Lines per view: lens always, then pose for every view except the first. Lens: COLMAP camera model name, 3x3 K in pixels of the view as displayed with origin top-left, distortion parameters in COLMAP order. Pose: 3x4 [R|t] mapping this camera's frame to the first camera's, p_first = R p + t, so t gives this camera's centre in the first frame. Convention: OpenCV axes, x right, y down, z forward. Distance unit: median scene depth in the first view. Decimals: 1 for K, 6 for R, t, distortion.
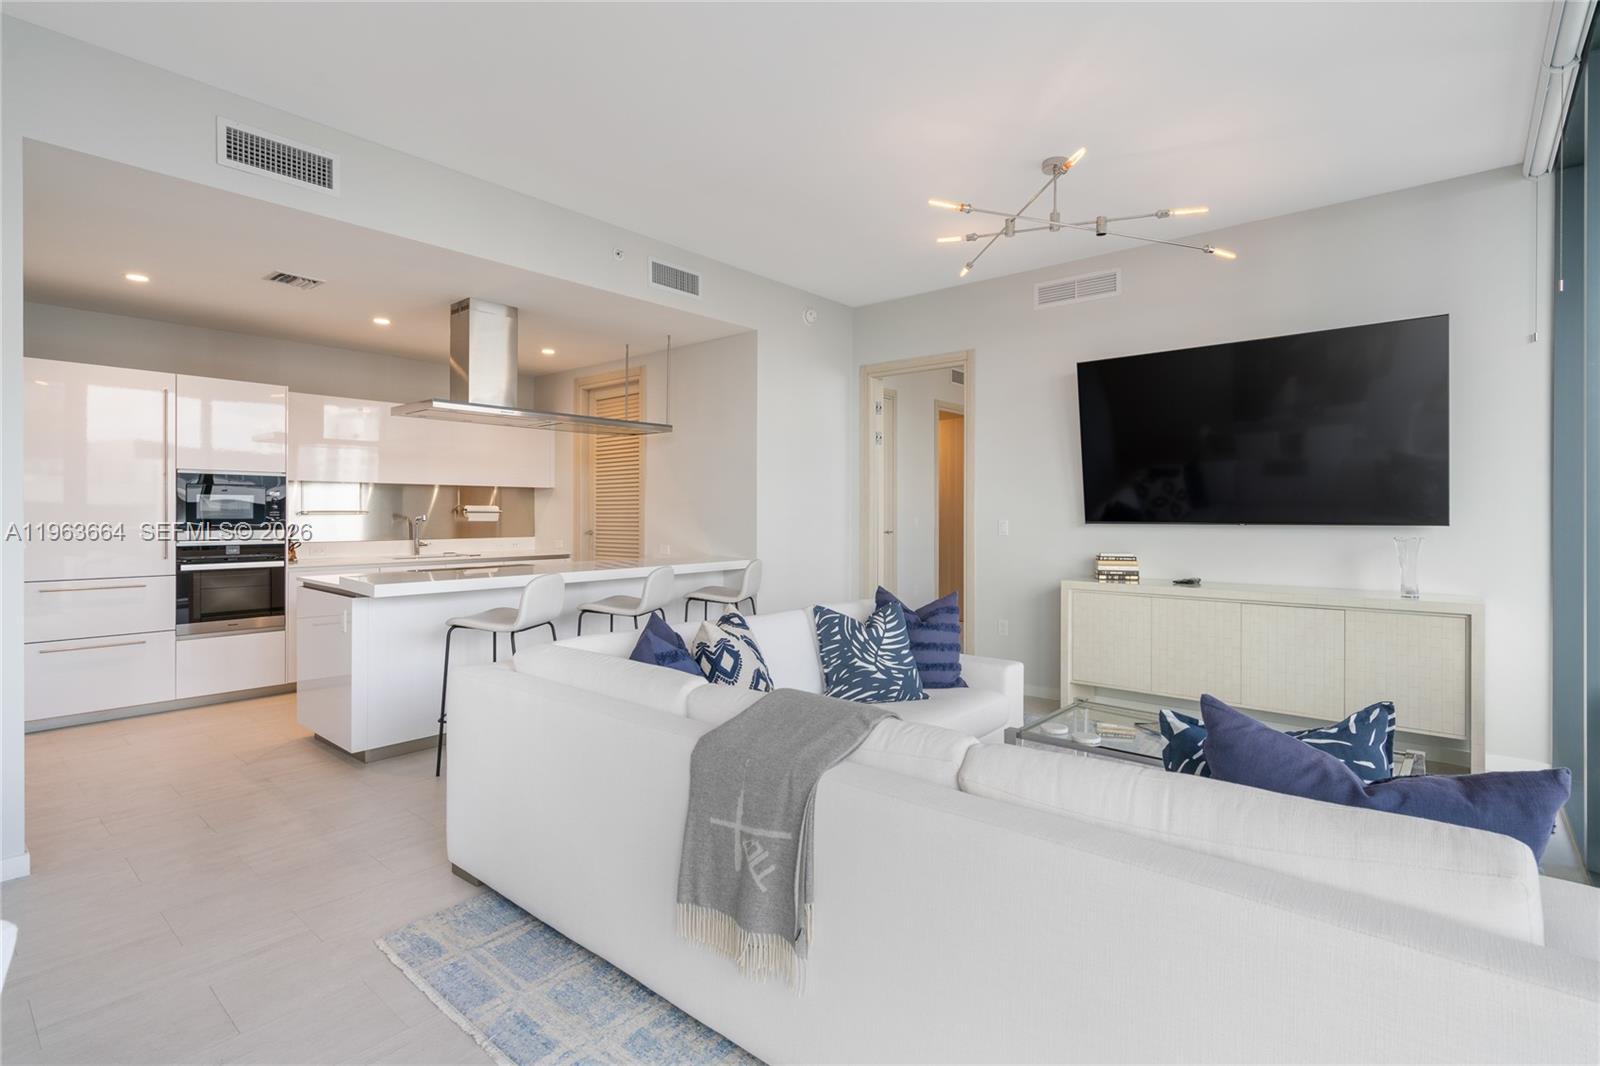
lens RADIAL K [[757.5, 0, 805.1], [0, 757.5, 526.8], [0, 0, 1]] dist [-0.011473, -0.000080]
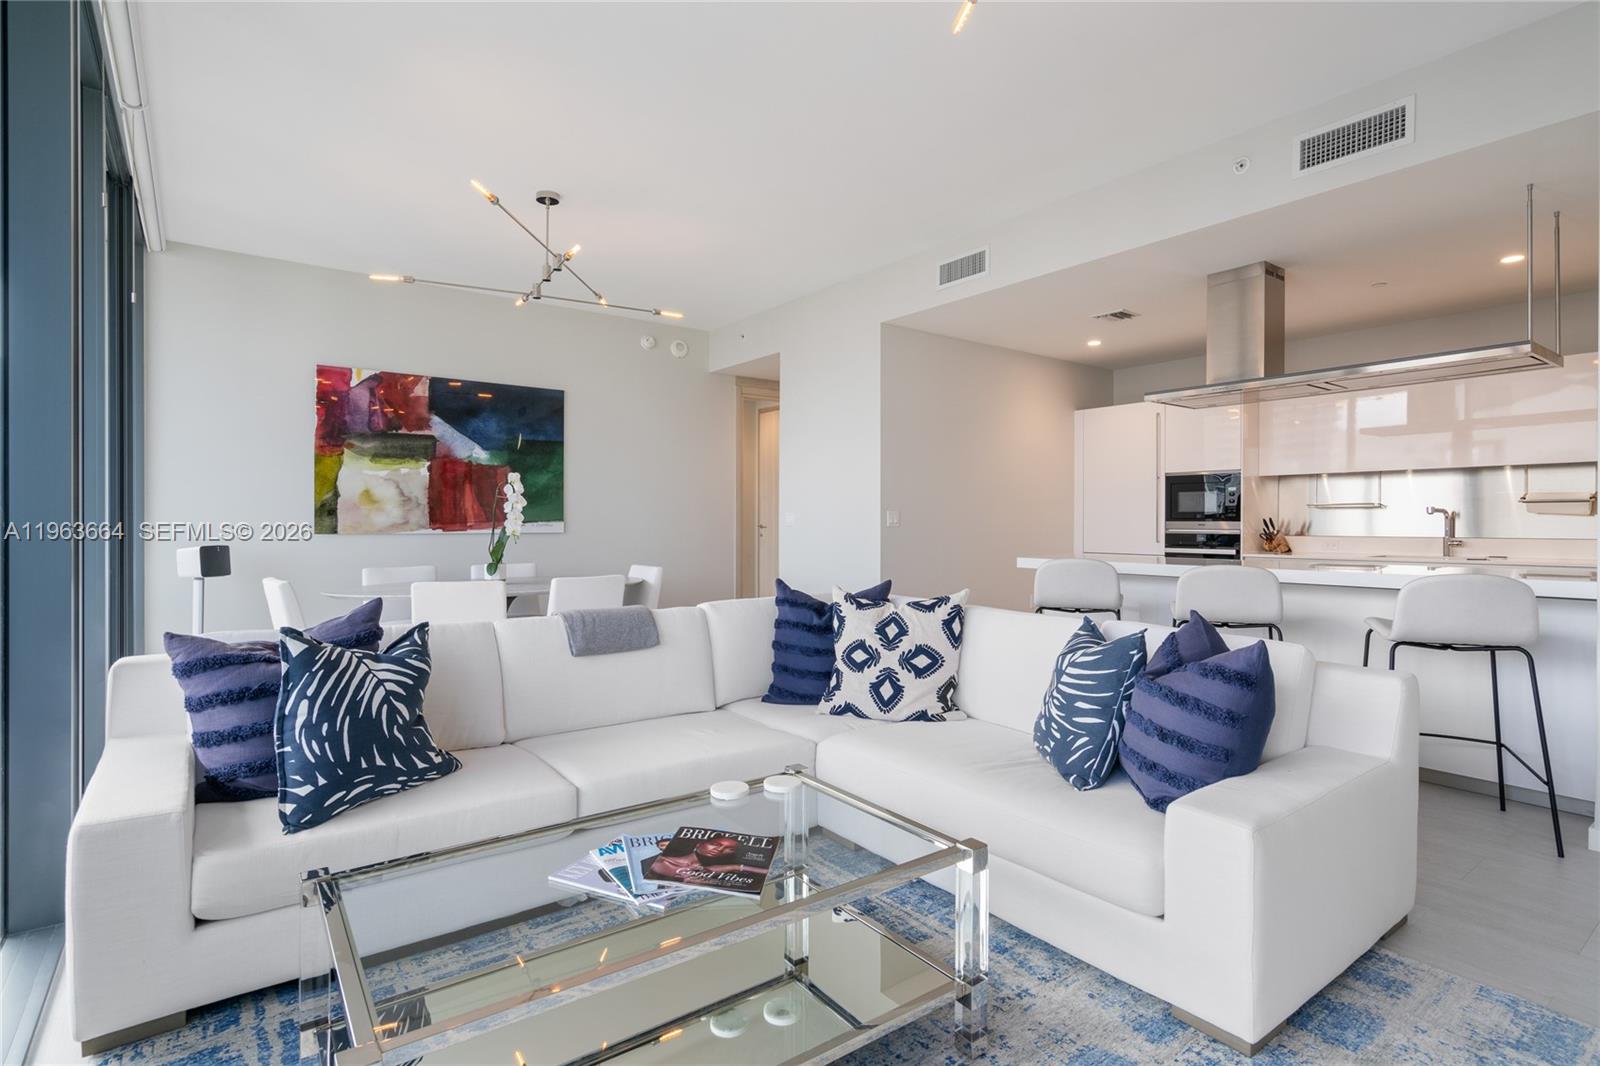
lens RADIAL K [[800.2, 0, 808.6], [0, 800.2, 519.3], [0, 0, 1]] dist [0.005409, 0.003008]
pose [[-0.194028, -0.003180, -0.980991, 0.582258], [-0.012383, 0.999923, -0.000792, 0.009676], [0.980918, 0.011994, -0.194052, 0.632534]]
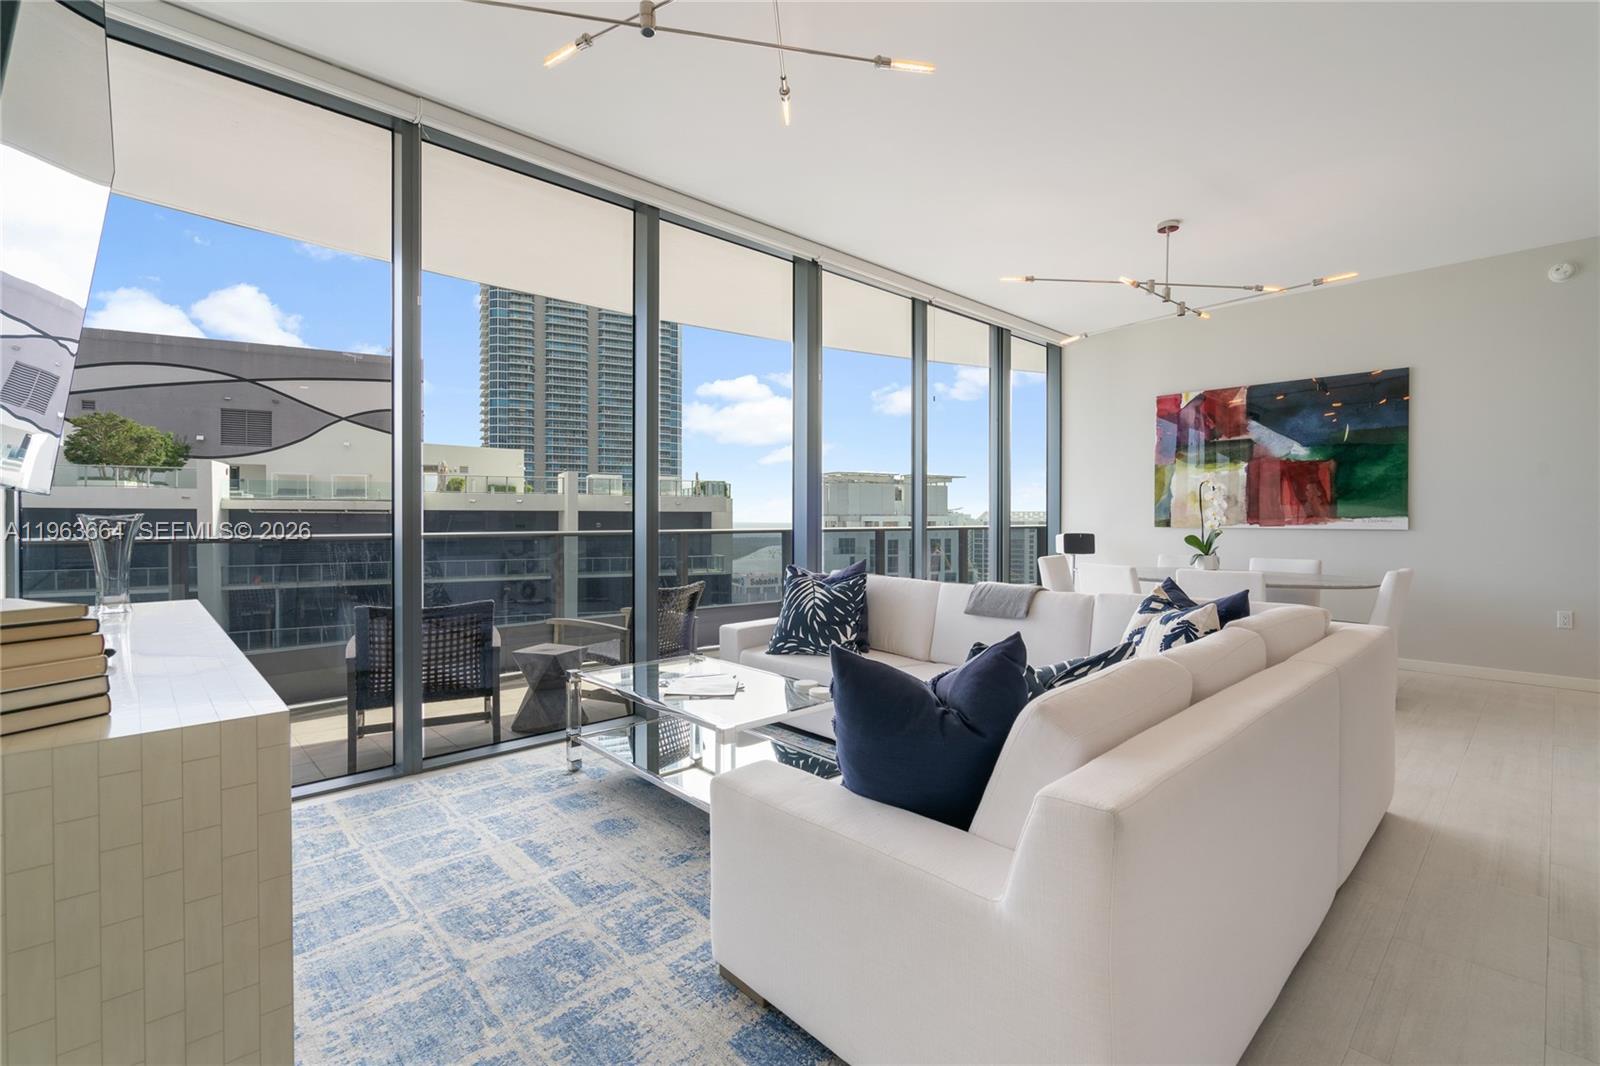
lens RADIAL K [[734.4, 0, 806.2], [0, 734.4, 507.1], [0, 0, 1]] dist [-0.004213, 0.002791]
pose [[-0.996157, -0.000001, 0.087584, 0.178256], [-0.000272, 0.999995, -0.003082, 0.006415], [-0.087584, -0.003094, -0.996152, 1.064387]]
